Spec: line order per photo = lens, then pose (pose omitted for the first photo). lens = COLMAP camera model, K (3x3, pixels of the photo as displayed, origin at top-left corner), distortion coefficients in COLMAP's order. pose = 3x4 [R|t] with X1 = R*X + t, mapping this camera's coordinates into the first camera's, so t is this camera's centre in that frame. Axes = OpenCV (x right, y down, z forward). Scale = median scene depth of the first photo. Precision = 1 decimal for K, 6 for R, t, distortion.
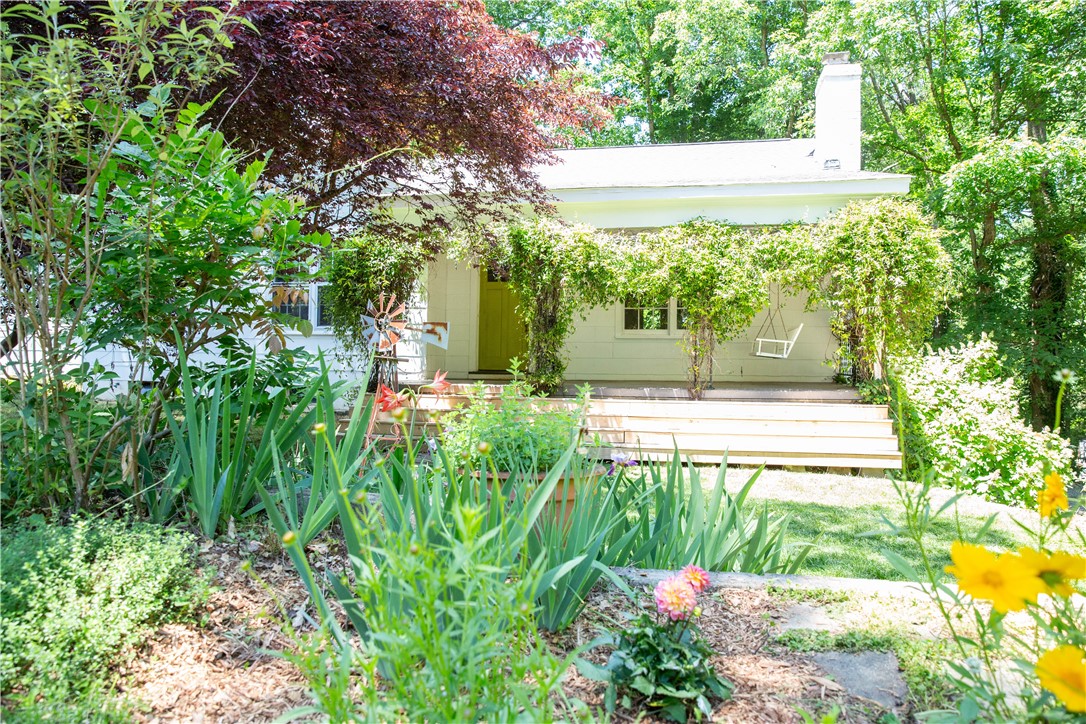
lens RADIAL K [[755.9, 0, 543.0], [0, 755.9, 362.0], [0, 0, 1]] dist [-0.053799, -0.002209]
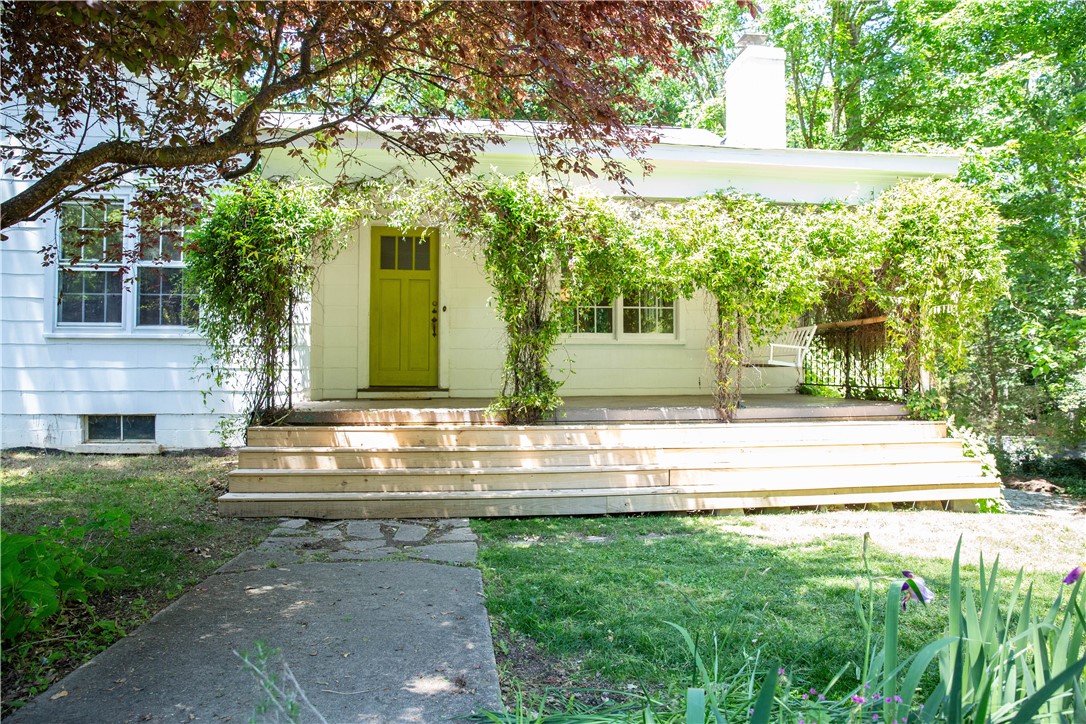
lens RADIAL K [[755.9, 0, 543.0], [0, 755.9, 362.0], [0, 0, 1]] dist [-0.053799, -0.002209]
pose [[0.941364, -0.007366, 0.337312, -0.239232], [0.010577, 0.999915, -0.007685, -0.007972], [-0.337227, 0.010802, 0.941362, 0.332542]]
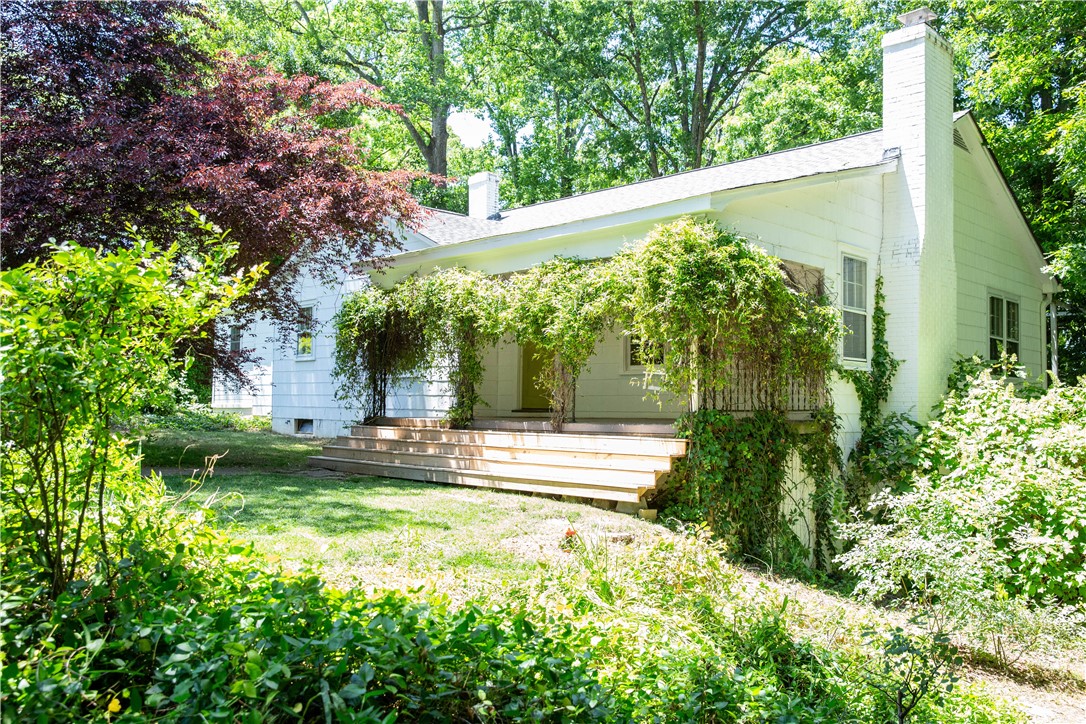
lens RADIAL K [[891.5, 0, 543.0], [0, 891.5, 362.0], [0, 0, 1]] dist [-0.002964, -0.000683]
pose [[0.829680, -0.031182, -0.557367, 0.872938], [0.000180, 0.998454, -0.055592, 0.021717], [0.558239, 0.046024, 0.828403, -0.020636]]
